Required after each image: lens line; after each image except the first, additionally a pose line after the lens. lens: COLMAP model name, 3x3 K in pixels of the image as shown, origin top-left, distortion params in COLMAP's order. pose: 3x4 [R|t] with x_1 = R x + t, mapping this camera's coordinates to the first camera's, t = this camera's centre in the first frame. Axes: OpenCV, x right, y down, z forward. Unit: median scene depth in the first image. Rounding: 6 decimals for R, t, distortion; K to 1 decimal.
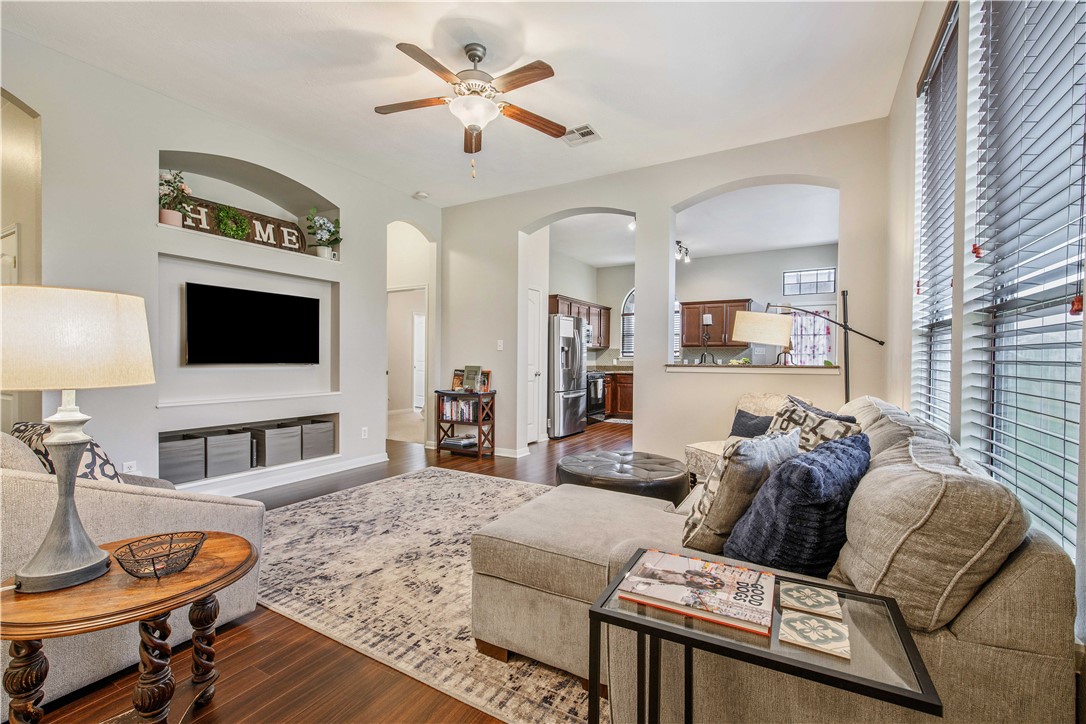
lens RADIAL K [[473.7, 0, 553.0], [0, 473.7, 361.3], [0, 0, 1]] dist [0.001483, -0.000129]
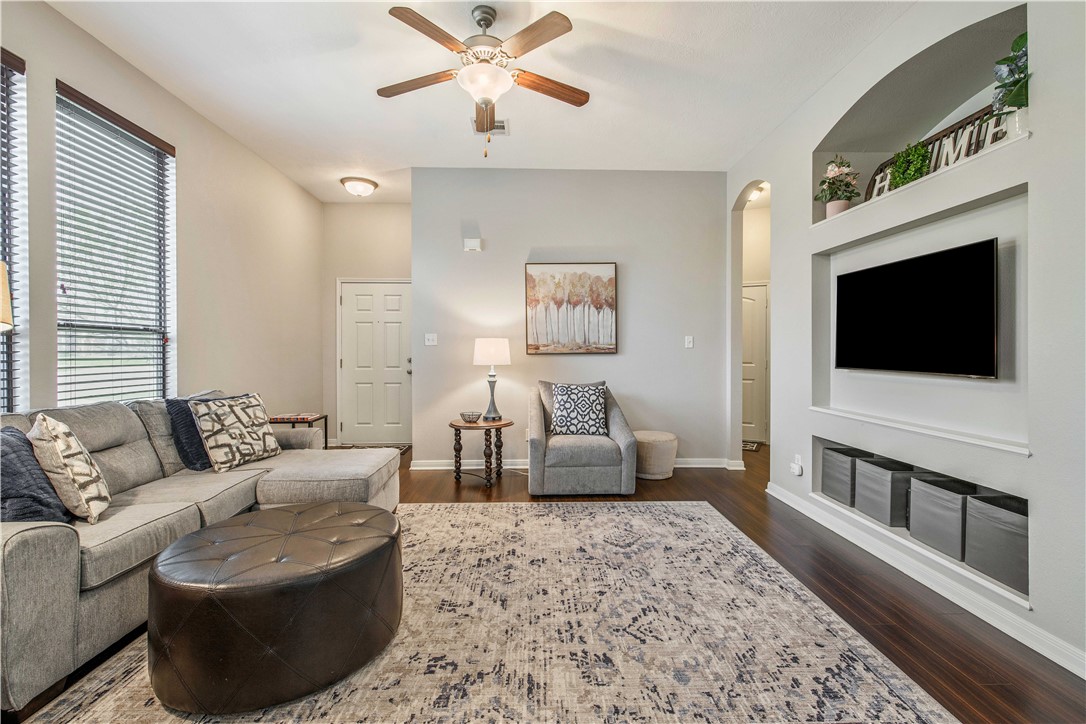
lens RADIAL K [[473.7, 0, 542.0], [0, 473.7, 354.9], [0, 0, 1]] dist [0.001483, -0.000129]
pose [[-0.859722, -0.002012, -0.510758, 0.148370], [-0.009642, 0.999878, 0.012291, -0.022348], [0.510671, 0.015492, -0.859637, 1.411803]]
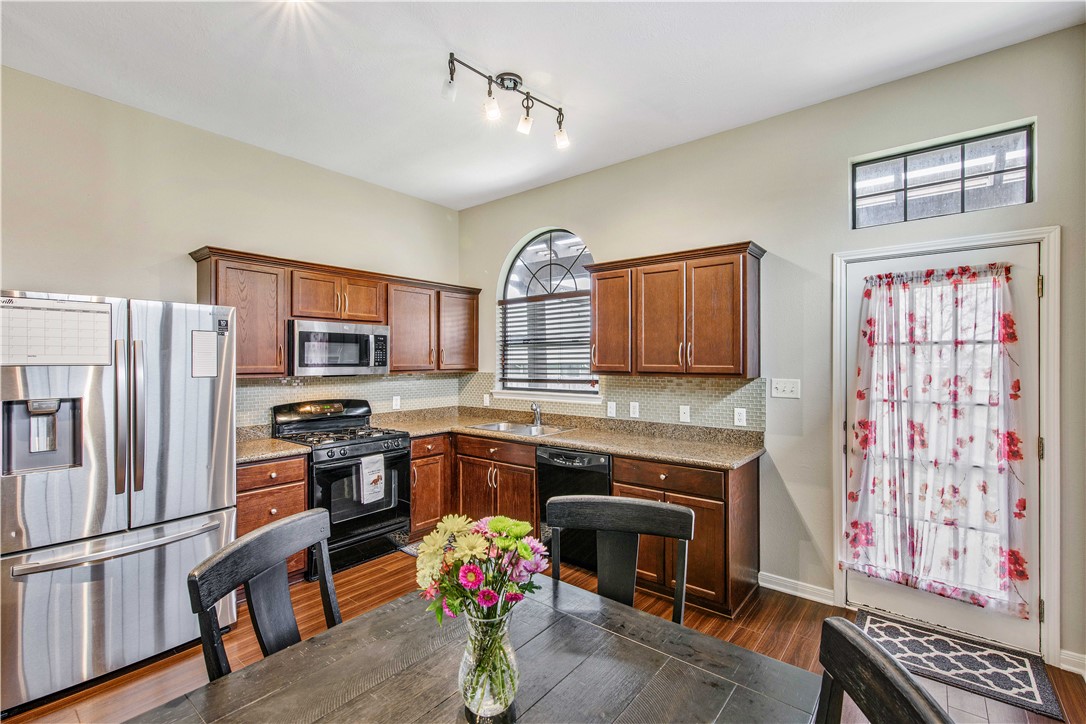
lens RADIAL K [[473.7, 0, 551.3], [0, 473.7, 361.5], [0, 0, 1]] dist [0.001483, -0.000129]
pose [[0.987882, -0.004653, -0.155136, 0.694131], [0.003837, 0.999977, -0.005556, -0.089051], [0.155158, 0.004893, 0.987878, 1.345345]]
